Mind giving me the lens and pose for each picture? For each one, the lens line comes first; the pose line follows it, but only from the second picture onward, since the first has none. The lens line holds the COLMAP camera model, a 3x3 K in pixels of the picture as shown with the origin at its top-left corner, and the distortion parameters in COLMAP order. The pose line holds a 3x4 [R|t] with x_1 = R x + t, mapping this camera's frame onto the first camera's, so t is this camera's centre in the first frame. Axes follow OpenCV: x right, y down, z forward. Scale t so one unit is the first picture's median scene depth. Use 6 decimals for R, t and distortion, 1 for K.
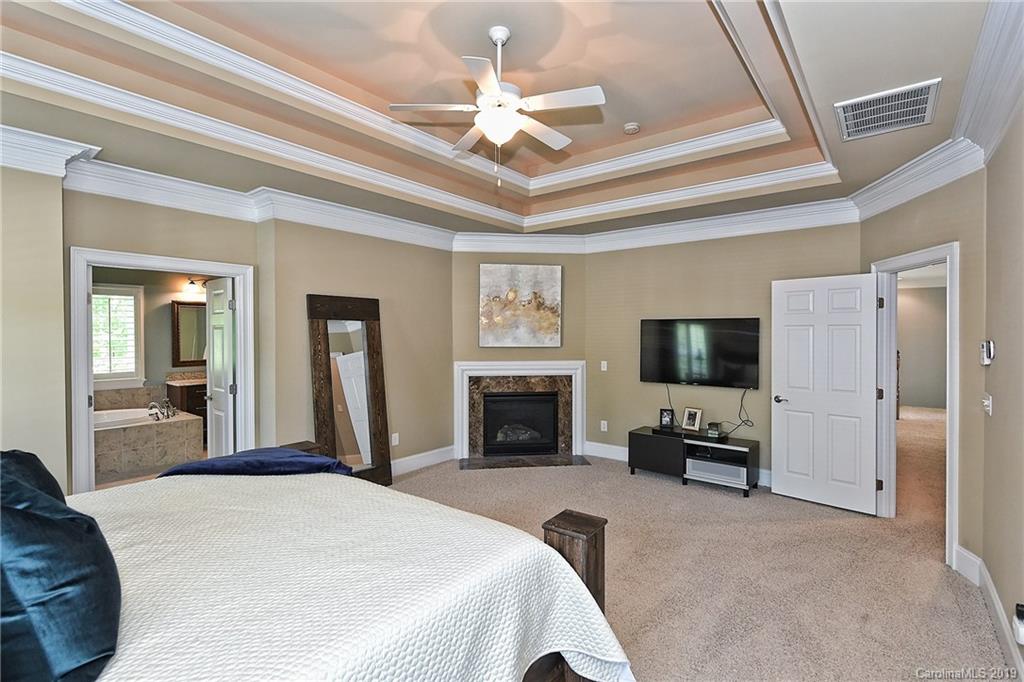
lens RADIAL K [[482.6, 0, 512.2], [0, 482.6, 339.7], [0, 0, 1]] dist [0.000553, -0.000073]
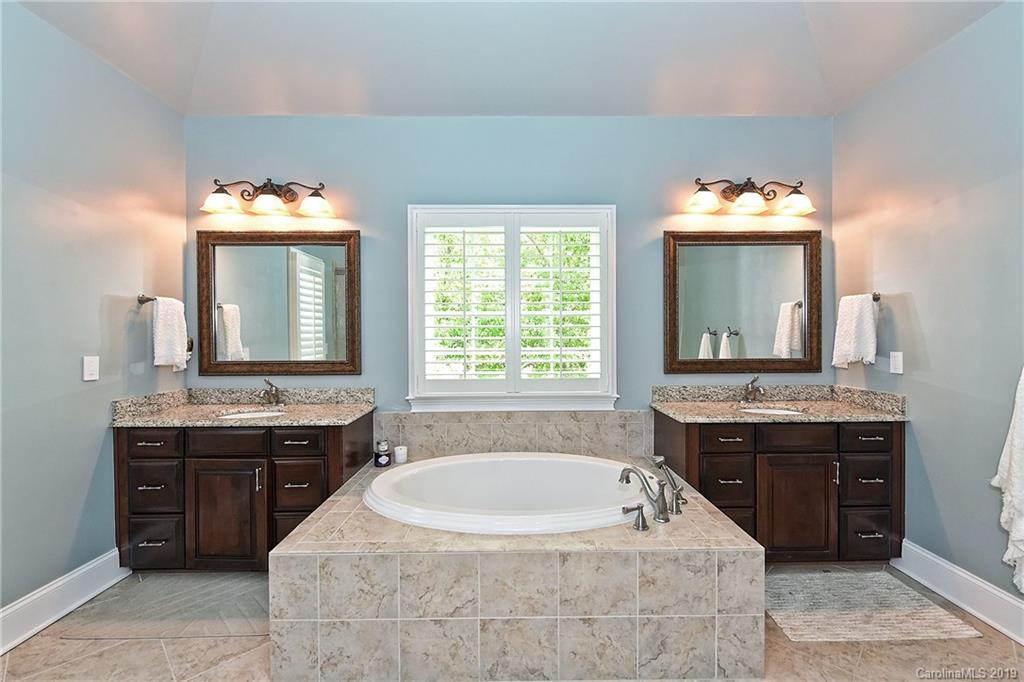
lens RADIAL K [[465.0, 0, 511.9], [0, 465.0, 338.5], [0, 0, 1]] dist [0.000142, -0.000001]
pose [[0.635478, 0.010122, -0.772053, -0.473393], [-0.009177, 0.999942, 0.005556, 0.023493], [0.772064, 0.003554, 0.635534, 0.628915]]
